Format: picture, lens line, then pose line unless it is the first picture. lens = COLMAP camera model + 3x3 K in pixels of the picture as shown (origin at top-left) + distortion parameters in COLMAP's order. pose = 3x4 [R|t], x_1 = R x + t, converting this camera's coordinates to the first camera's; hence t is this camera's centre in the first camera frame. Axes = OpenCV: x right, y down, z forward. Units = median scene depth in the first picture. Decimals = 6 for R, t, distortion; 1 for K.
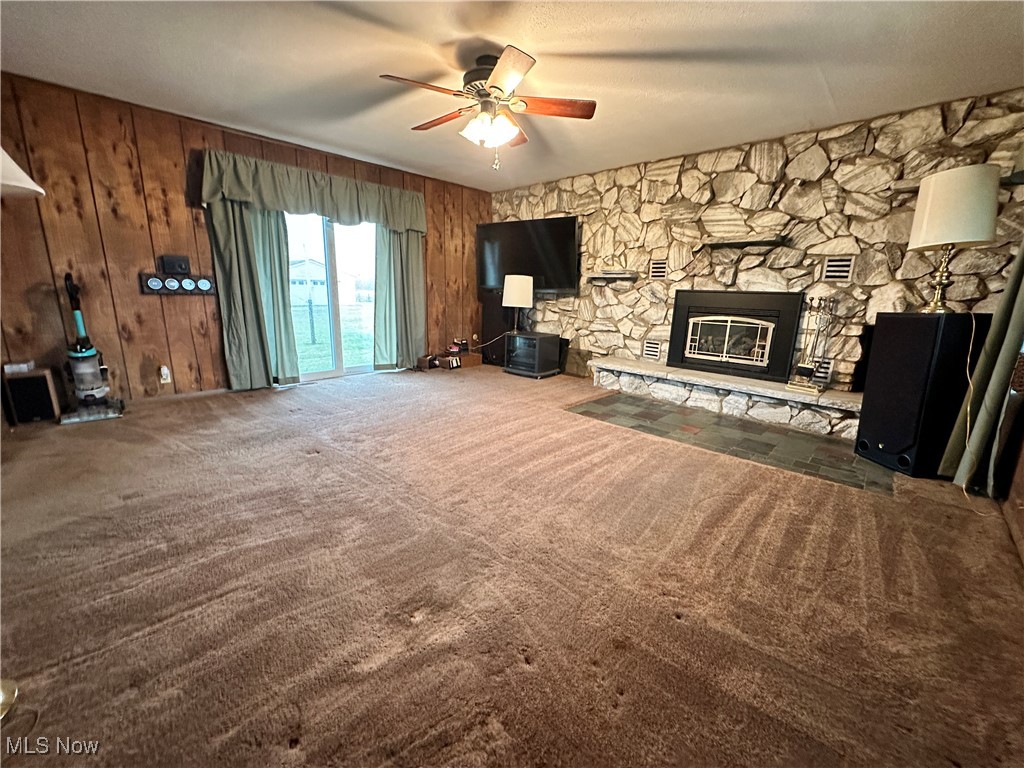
lens RADIAL K [[407.8, 0, 512.0], [0, 407.8, 384.0], [0, 0, 1]] dist [-0.002650, -0.000086]
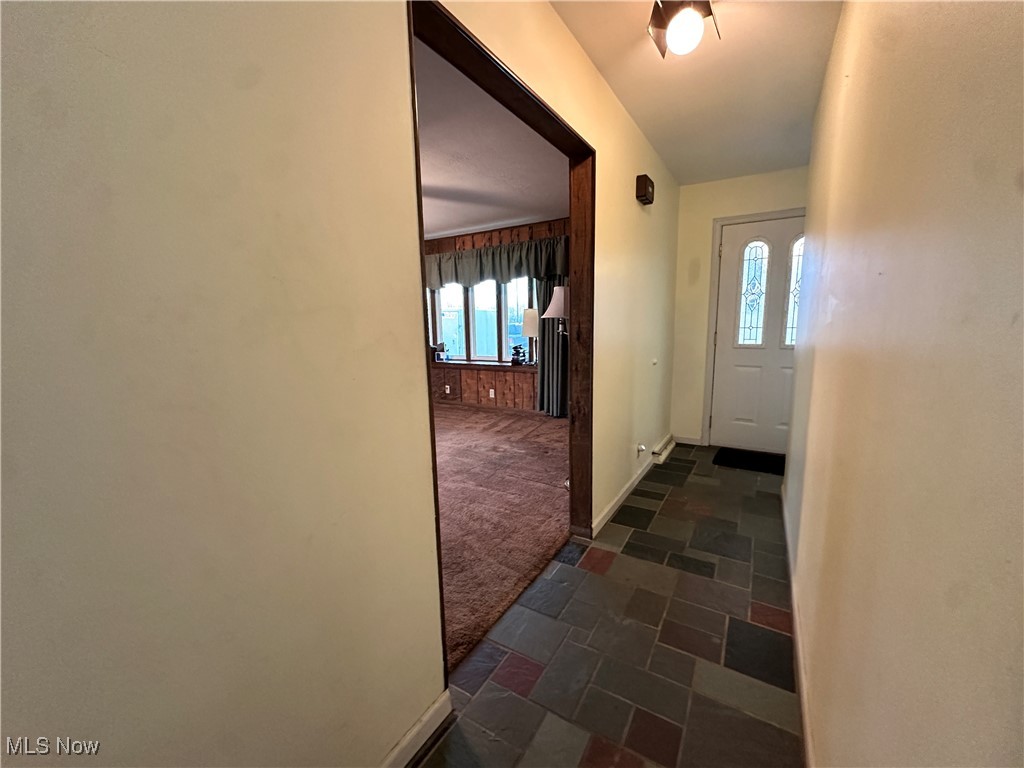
lens RADIAL K [[407.8, 0, 512.0], [0, 407.8, 384.0], [0, 0, 1]] dist [-0.002650, -0.000086]
pose [[-0.220050, -0.165904, 0.961277, -0.977508], [0.236685, 0.946905, 0.217604, -0.159196], [-0.946339, 0.275403, -0.169100, 0.425220]]
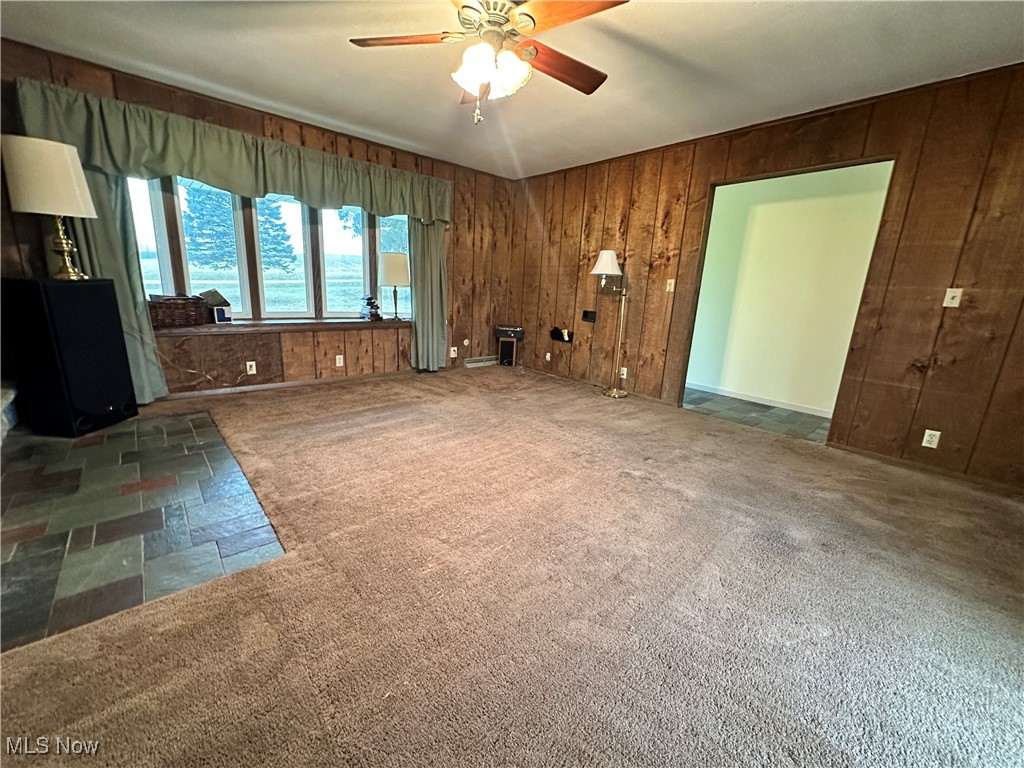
lens RADIAL K [[407.8, 0, 512.0], [0, 407.8, 384.0], [0, 0, 1]] dist [-0.002650, -0.000086]
pose [[-0.995085, -0.085716, 0.049580, -0.112730], [-0.054446, 0.891831, 0.449080, -0.284398], [-0.082710, 0.444173, -0.892115, 1.197132]]
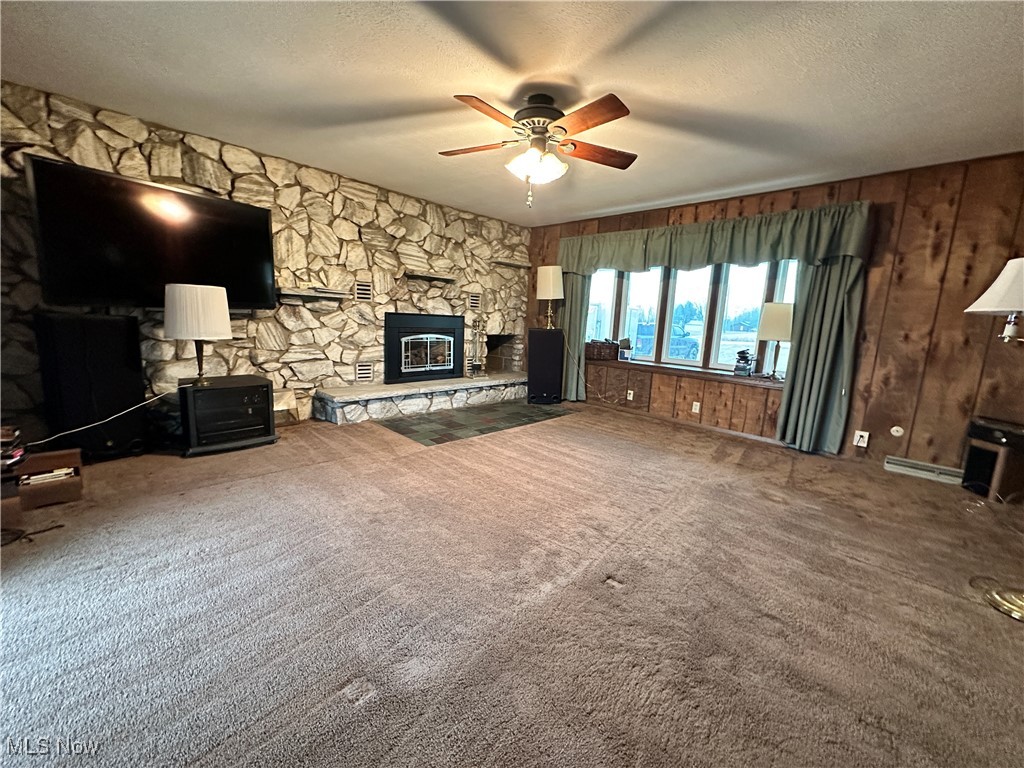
lens RADIAL K [[407.8, 0, 512.0], [0, 407.8, 384.0], [0, 0, 1]] dist [-0.002650, -0.000086]
pose [[0.014260, -0.184314, 0.982764, -0.703060], [0.180662, 0.967163, 0.178766, -0.190470], [-0.983442, 0.174999, 0.047090, 0.693623]]
